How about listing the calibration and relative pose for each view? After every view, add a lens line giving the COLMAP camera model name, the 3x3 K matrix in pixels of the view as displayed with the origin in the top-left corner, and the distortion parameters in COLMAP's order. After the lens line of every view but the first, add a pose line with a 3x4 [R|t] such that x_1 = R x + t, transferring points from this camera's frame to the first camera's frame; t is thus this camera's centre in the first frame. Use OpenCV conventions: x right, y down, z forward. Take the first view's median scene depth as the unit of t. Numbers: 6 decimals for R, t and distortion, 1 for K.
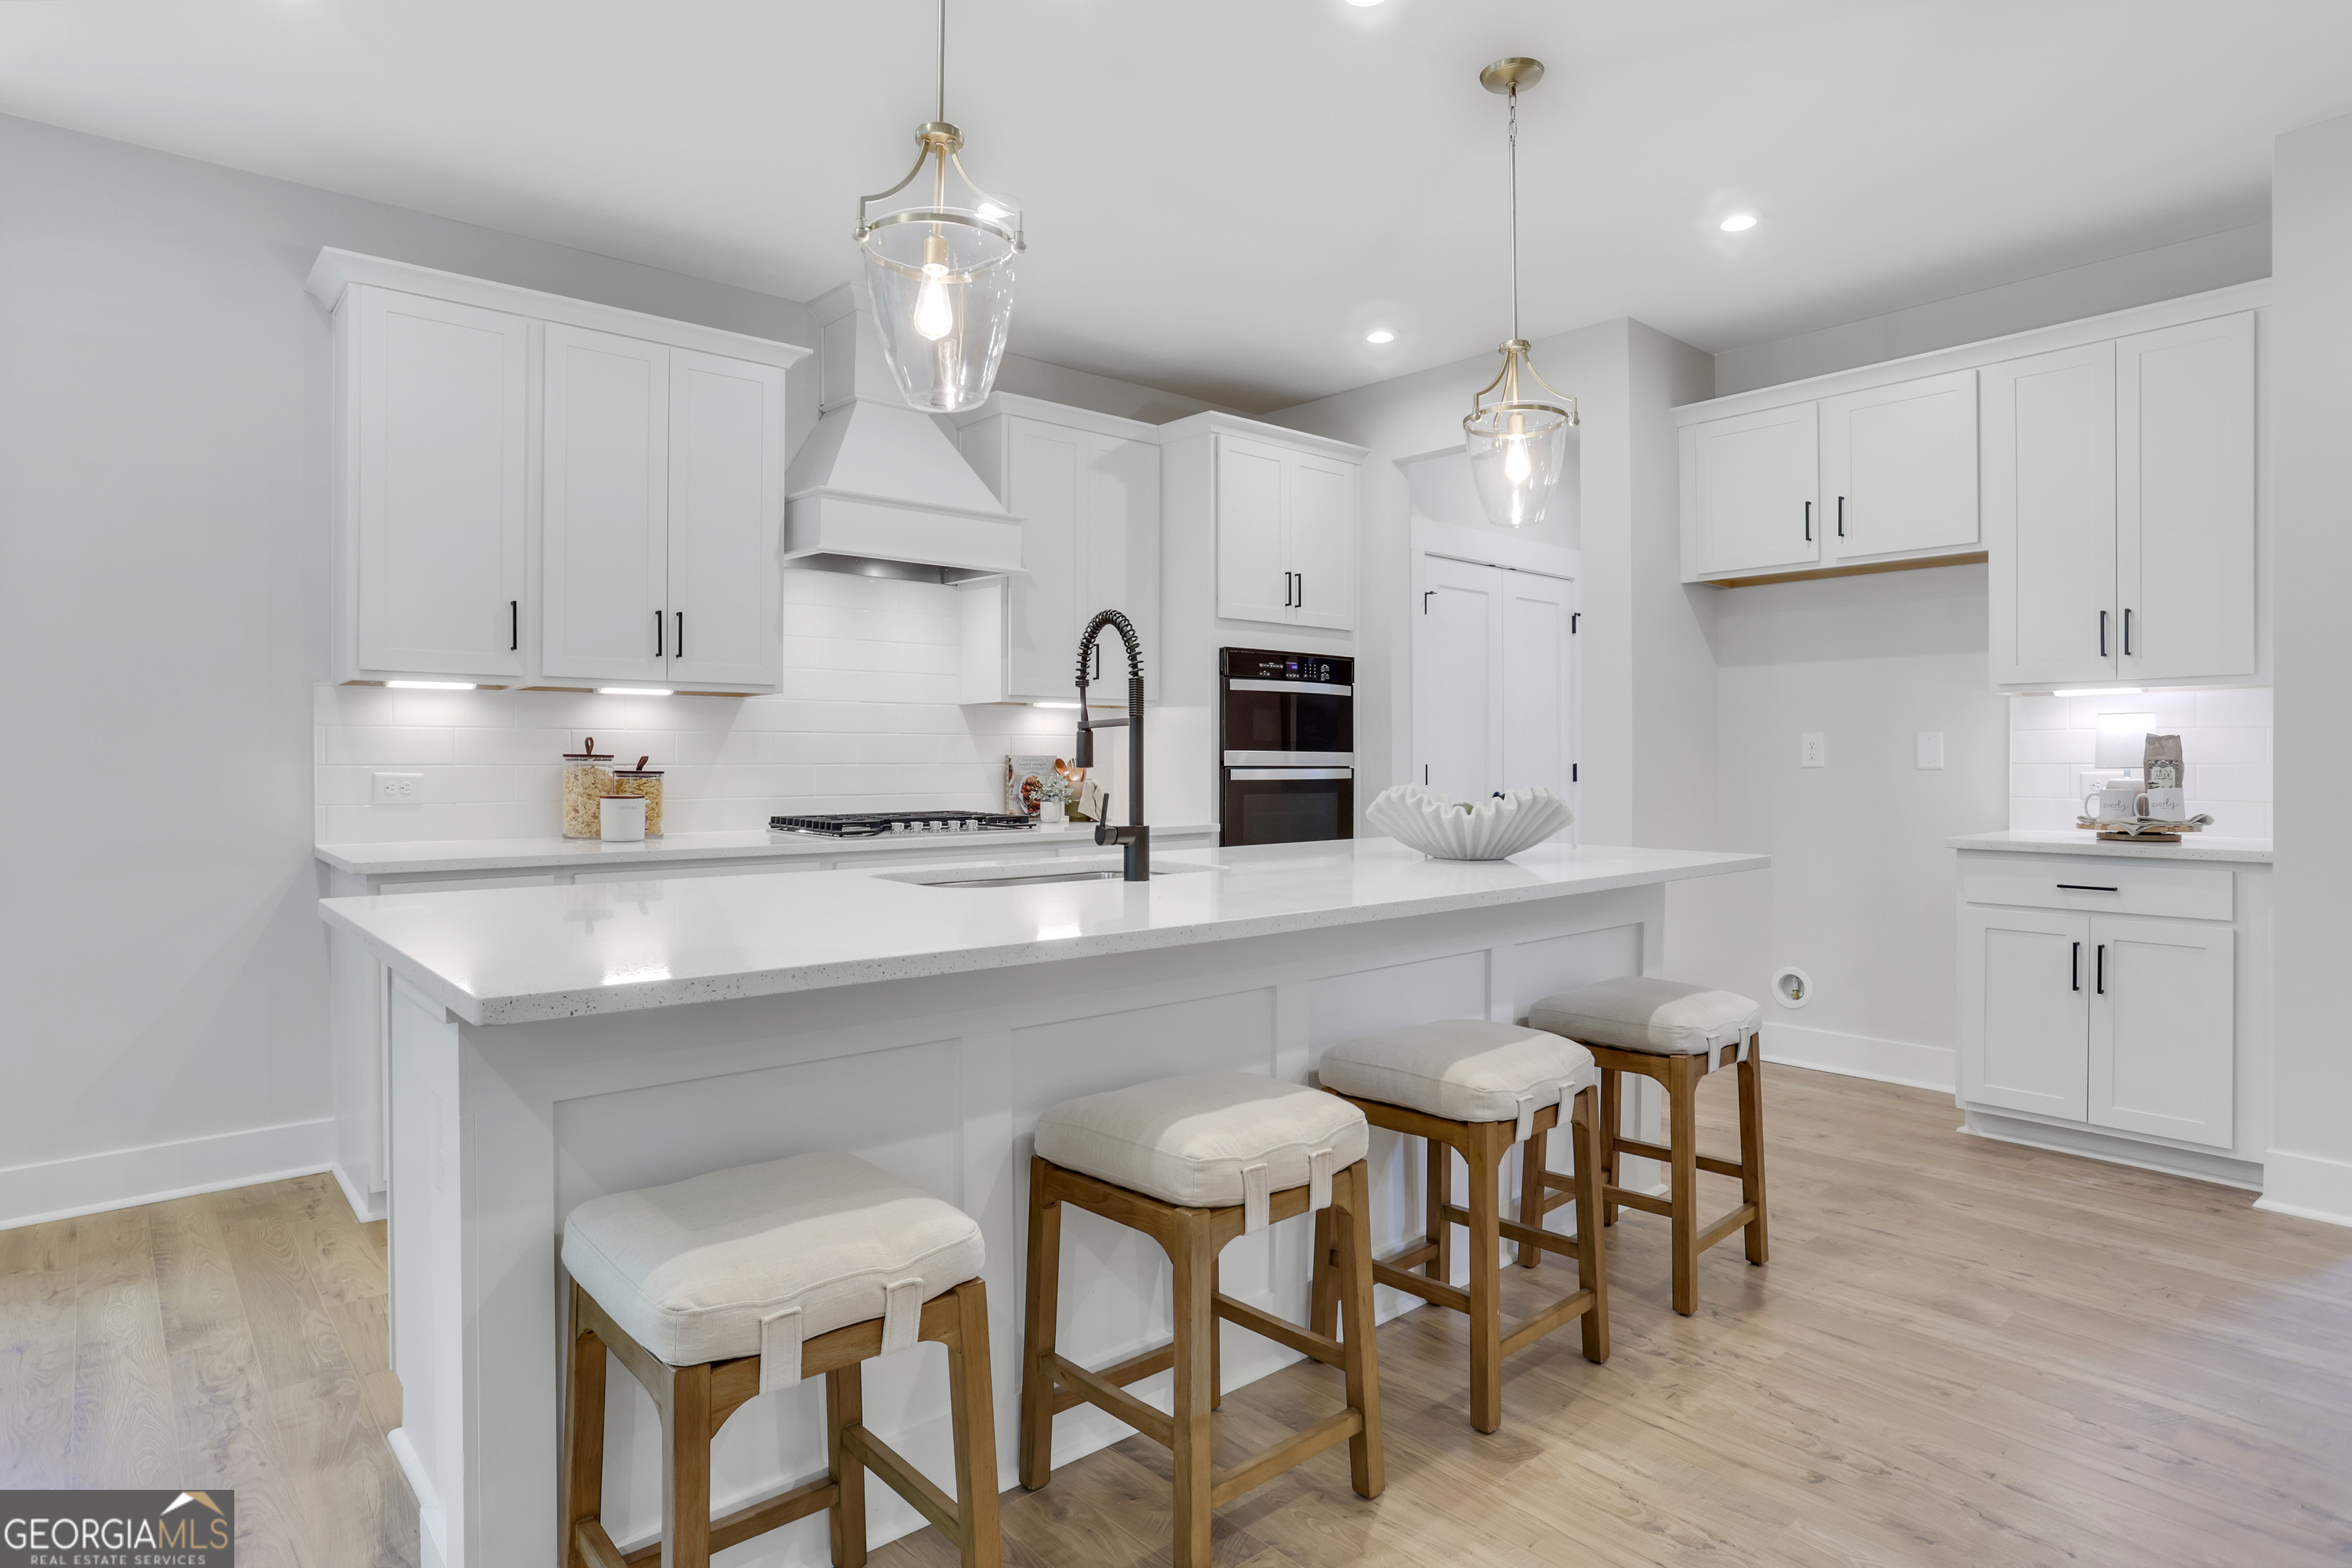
lens RADIAL K [[1244.9, 0, 1168.7], [0, 1244.9, 788.7], [0, 0, 1]] dist [-0.046378, -0.000247]
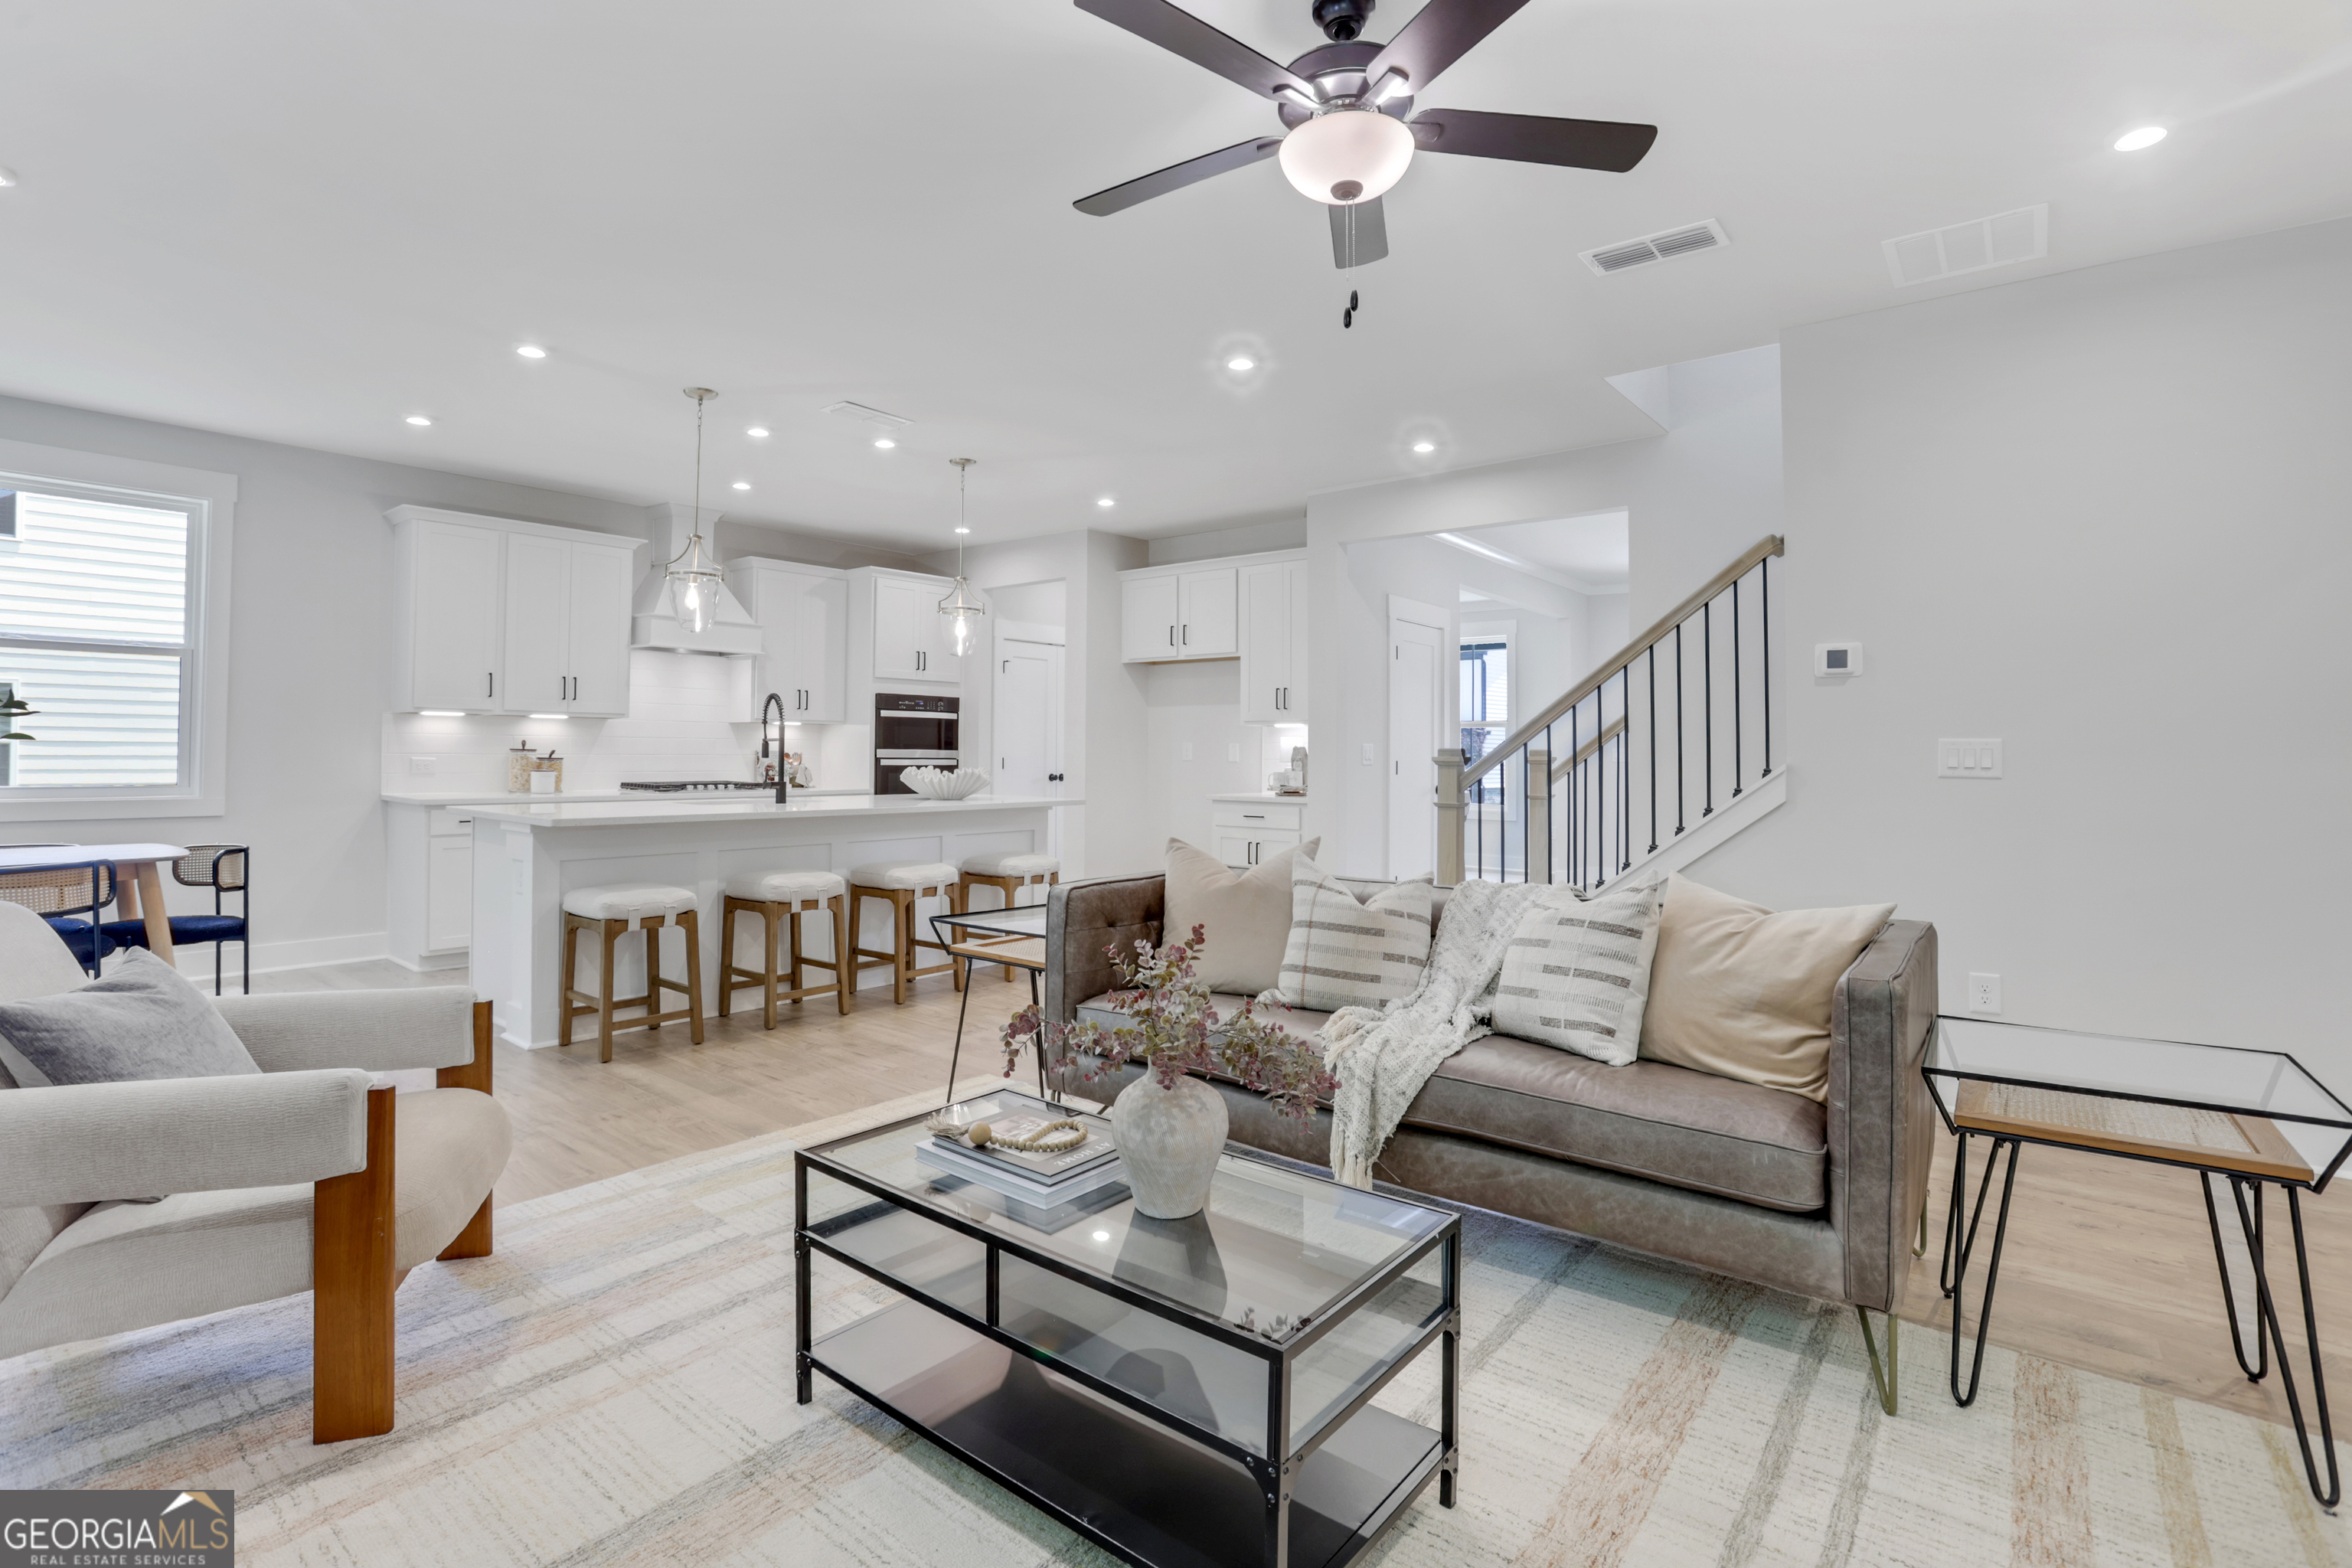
lens RADIAL K [[1092.7, 0, 1155.3], [0, 1092.7, 739.0], [0, 0, 1]] dist [-0.056303, 0.015813]
pose [[0.985891, 0.010114, 0.167080, 0.218535], [-0.004215, 0.999356, -0.035622, 0.011942], [-0.167333, 0.034415, 0.985300, -0.795717]]
